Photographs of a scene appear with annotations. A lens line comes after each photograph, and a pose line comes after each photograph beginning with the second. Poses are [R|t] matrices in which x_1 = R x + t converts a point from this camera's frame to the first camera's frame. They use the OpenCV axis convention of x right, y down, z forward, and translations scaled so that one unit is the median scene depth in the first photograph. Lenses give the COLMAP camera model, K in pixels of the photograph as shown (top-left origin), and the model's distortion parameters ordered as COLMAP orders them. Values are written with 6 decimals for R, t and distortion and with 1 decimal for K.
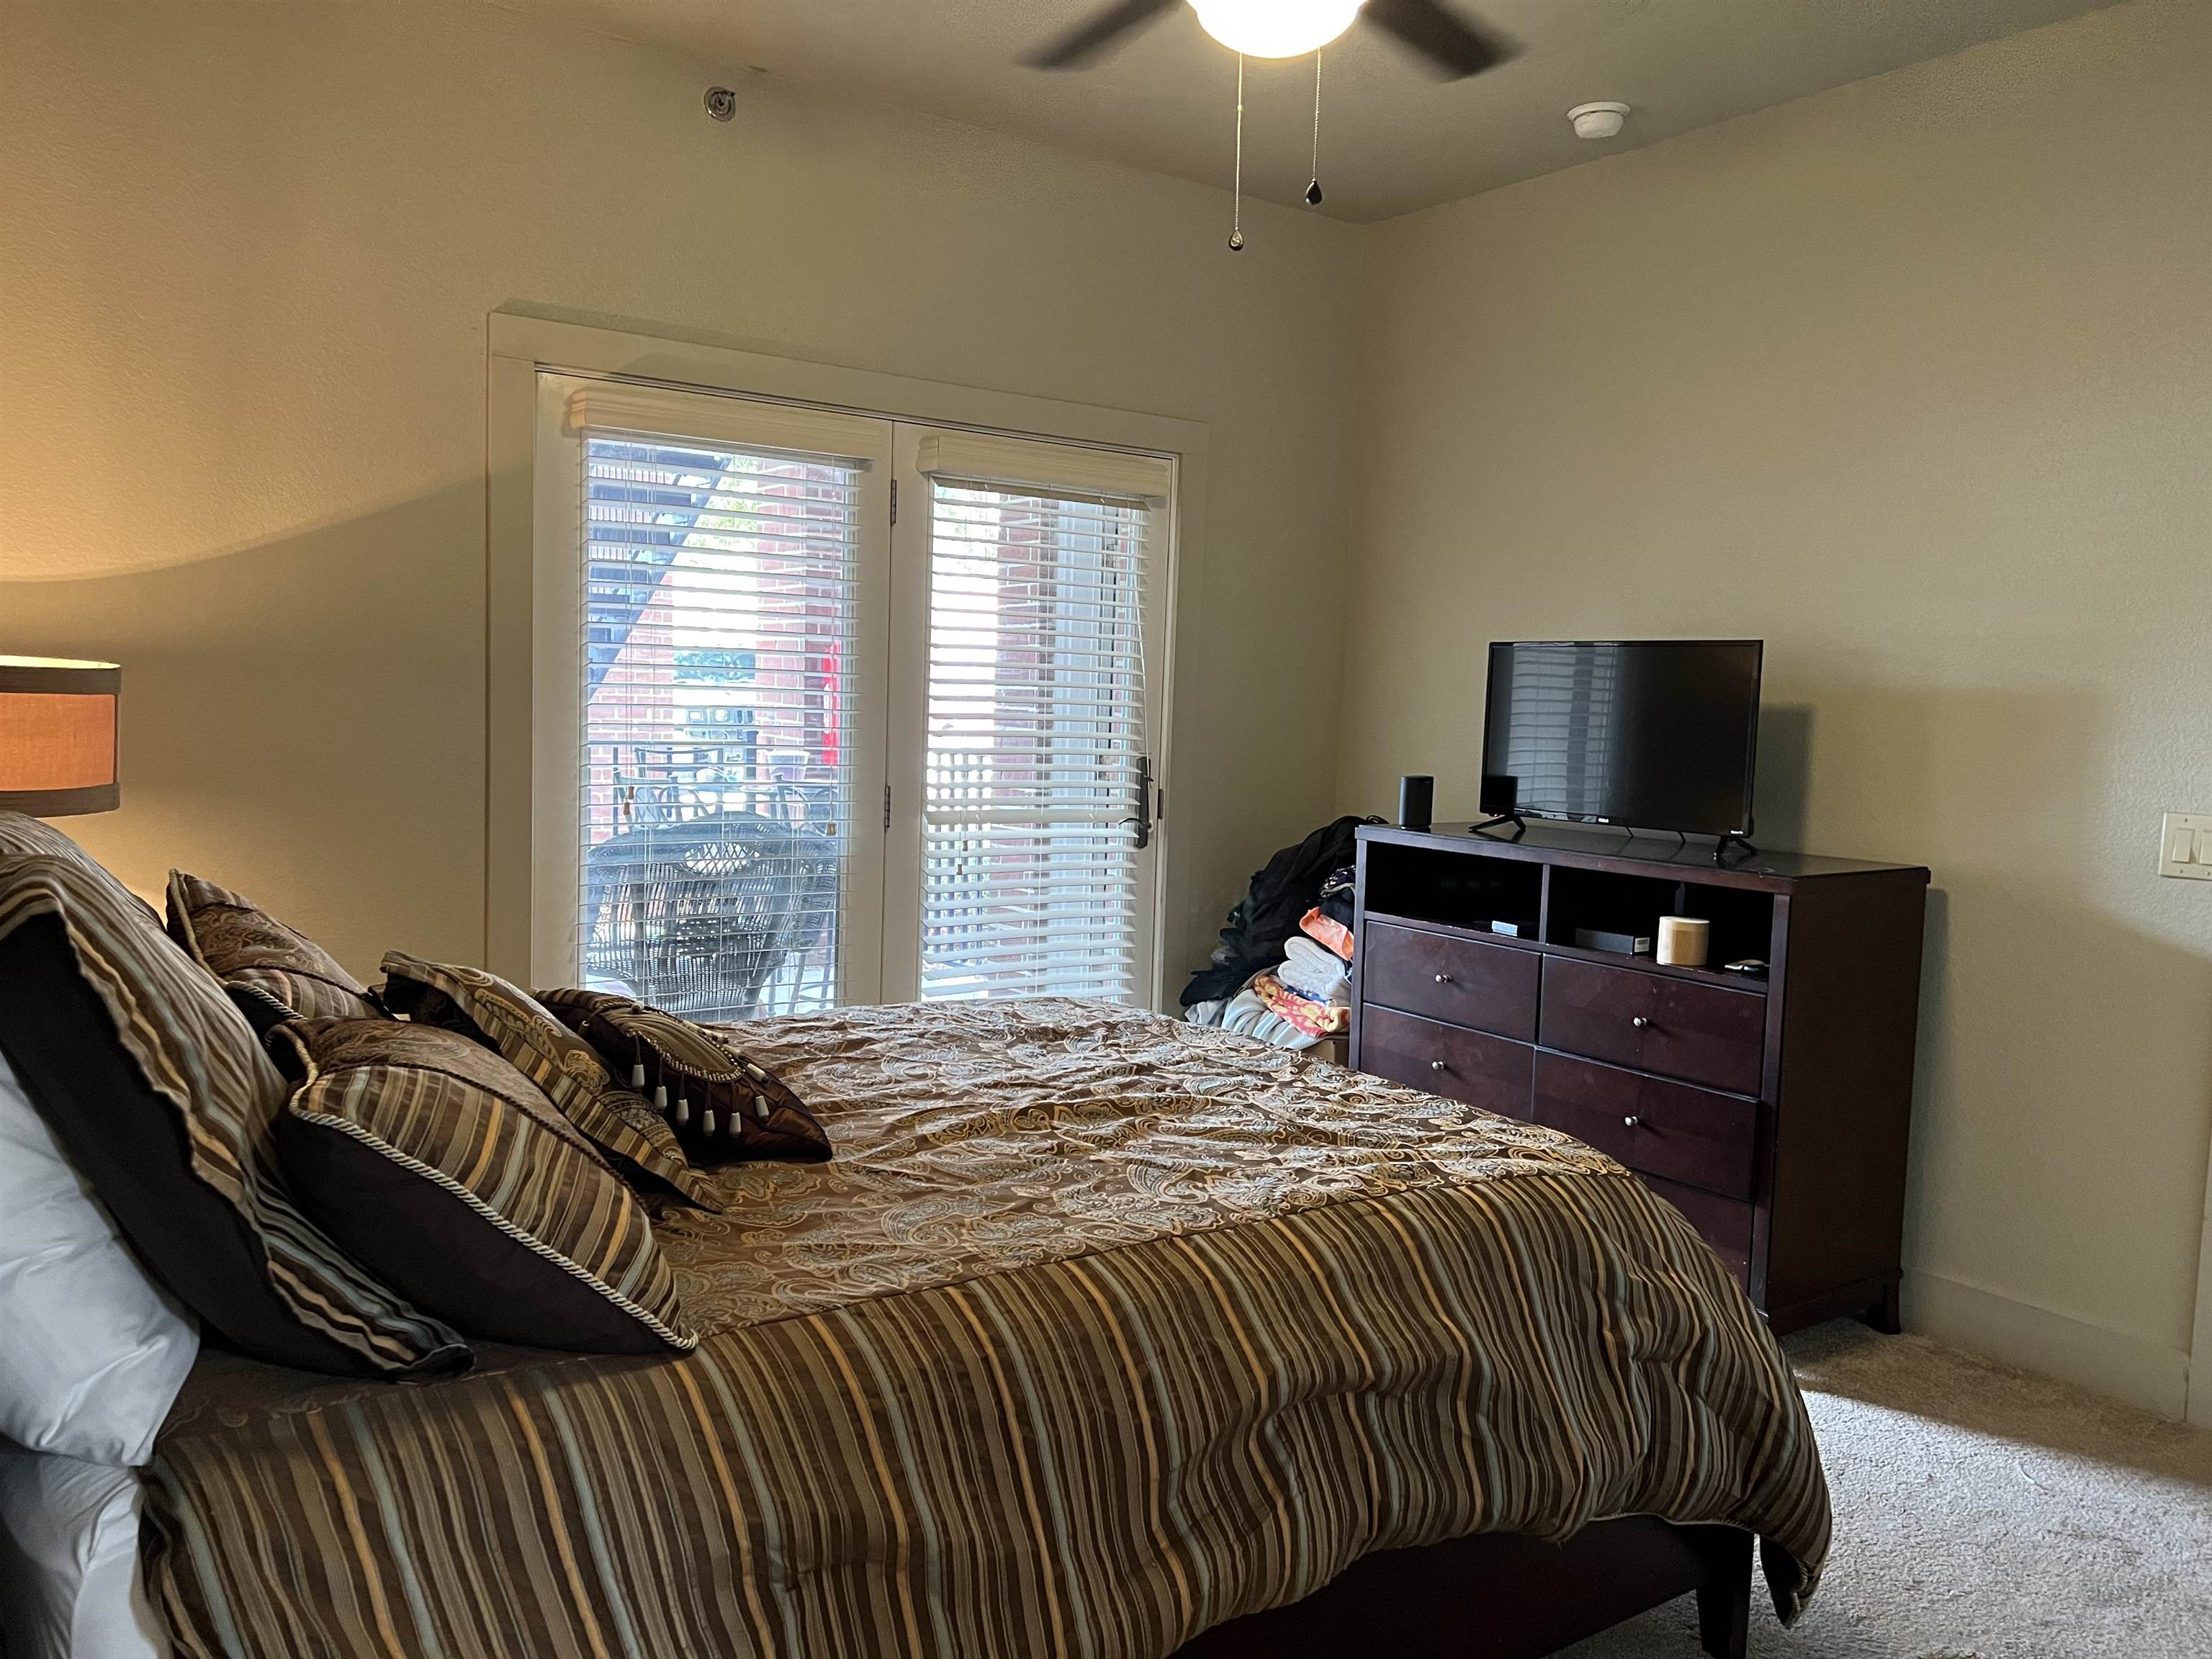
lens RADIAL K [[1653.8, 0, 1090.4], [0, 1653.8, 821.1], [0, 0, 1]] dist [0.059518, -0.065341]
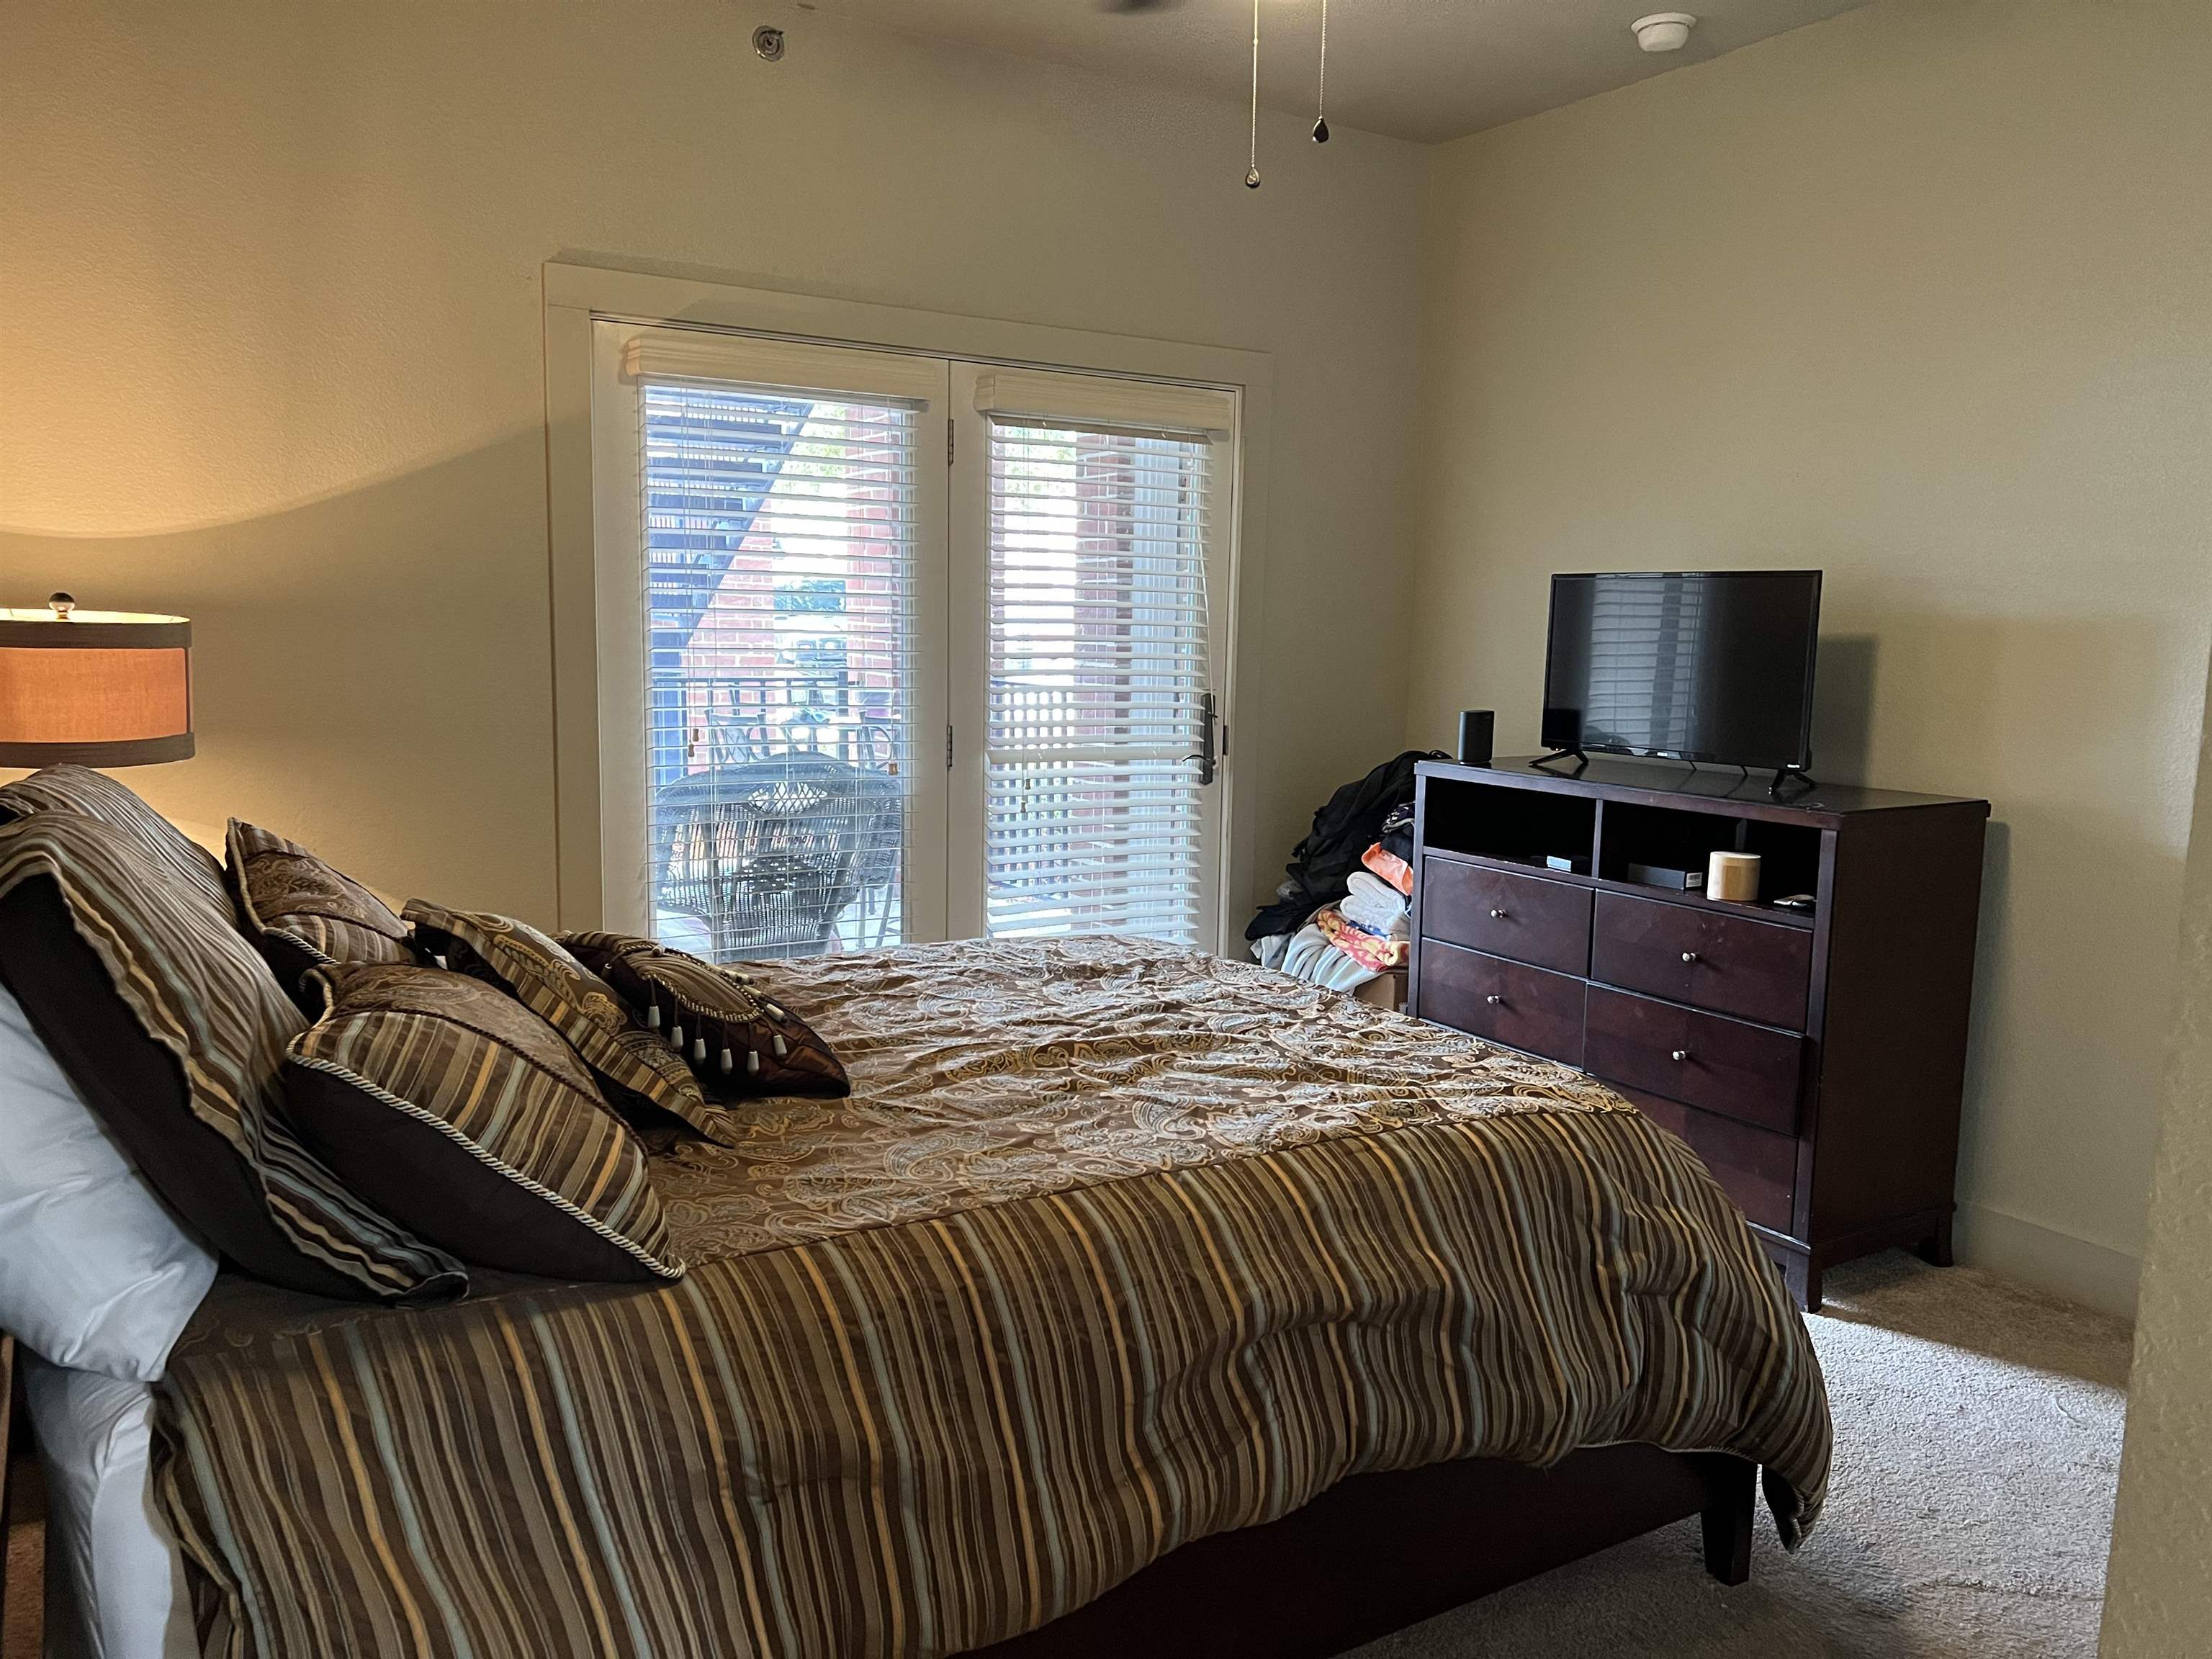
lens RADIAL K [[1653.8, 0, 1121.3], [0, 1653.8, 829.1], [0, 0, 1]] dist [0.059518, -0.065341]
pose [[0.998574, -0.005446, -0.053111, 0.076527], [0.008007, 0.998809, 0.048138, -0.012204], [0.052785, -0.048495, 0.997428, -0.018771]]
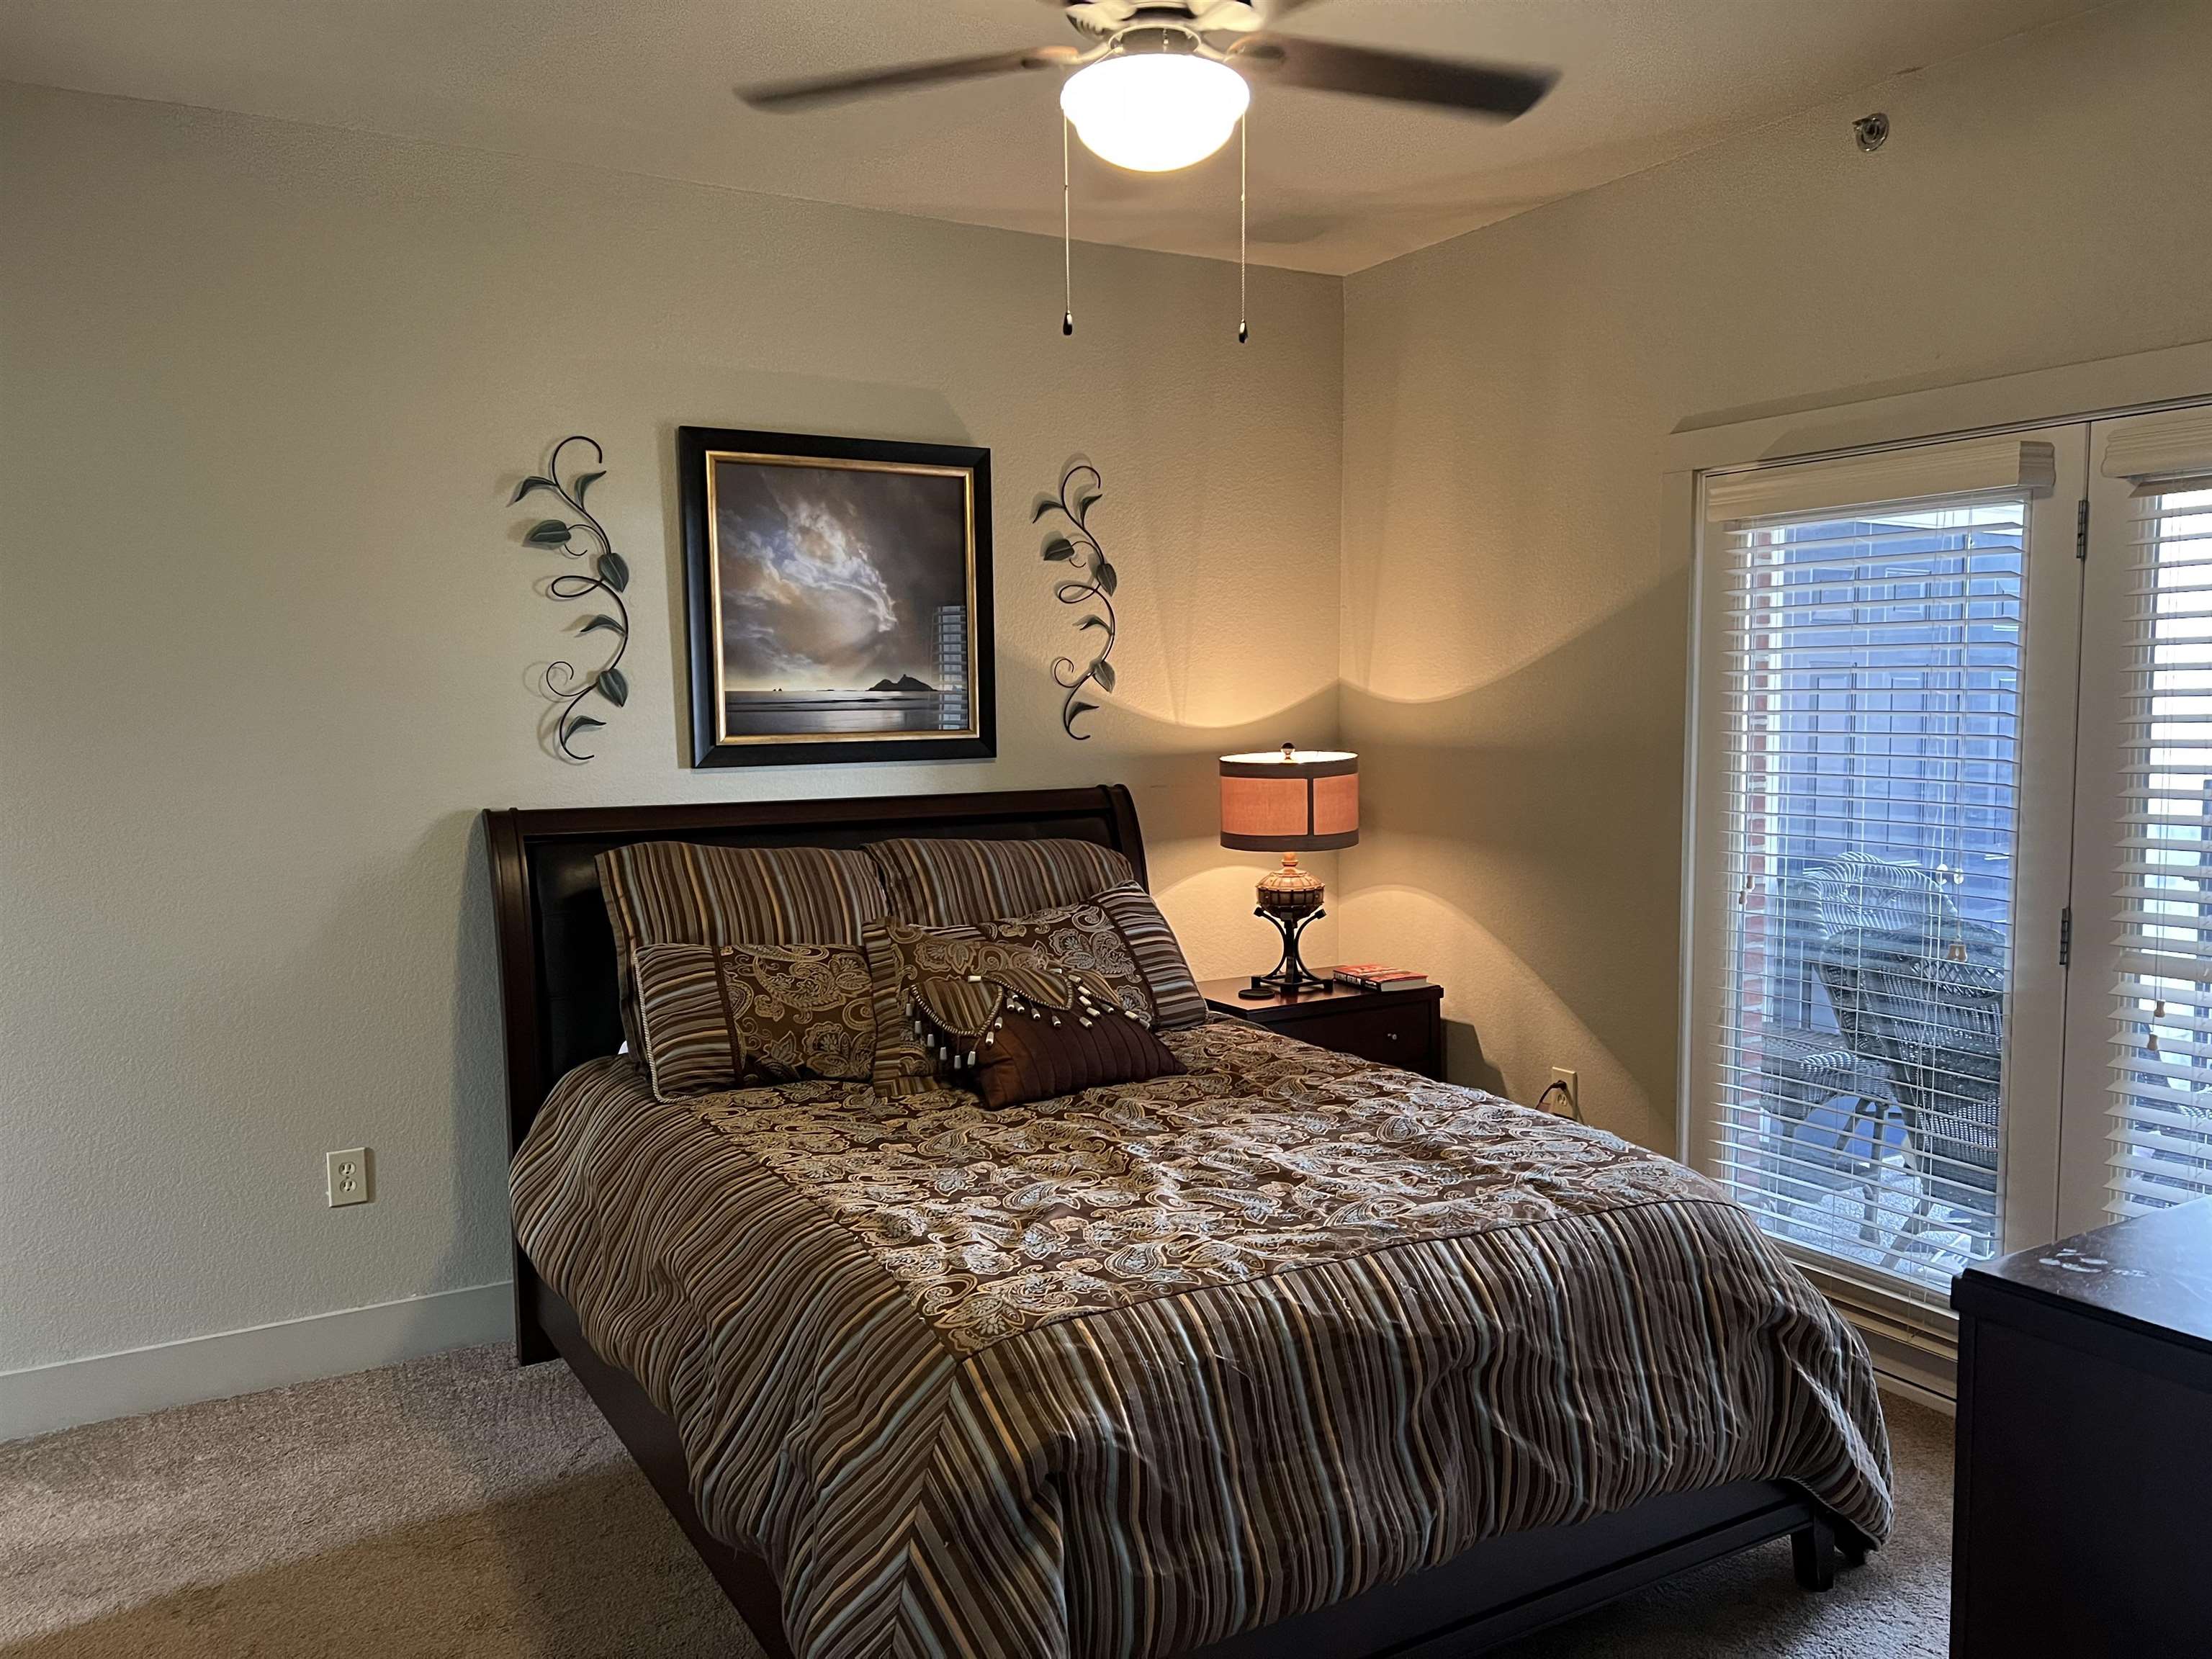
lens RADIAL K [[1653.8, 0, 1140.0], [0, 1653.8, 832.8], [0, 0, 1]] dist [0.059518, -0.065341]
pose [[-0.060670, 0.047429, -0.997030, 1.371357], [-0.076766, 0.995690, 0.052037, -0.131316], [0.995202, 0.079695, -0.056768, 1.303270]]
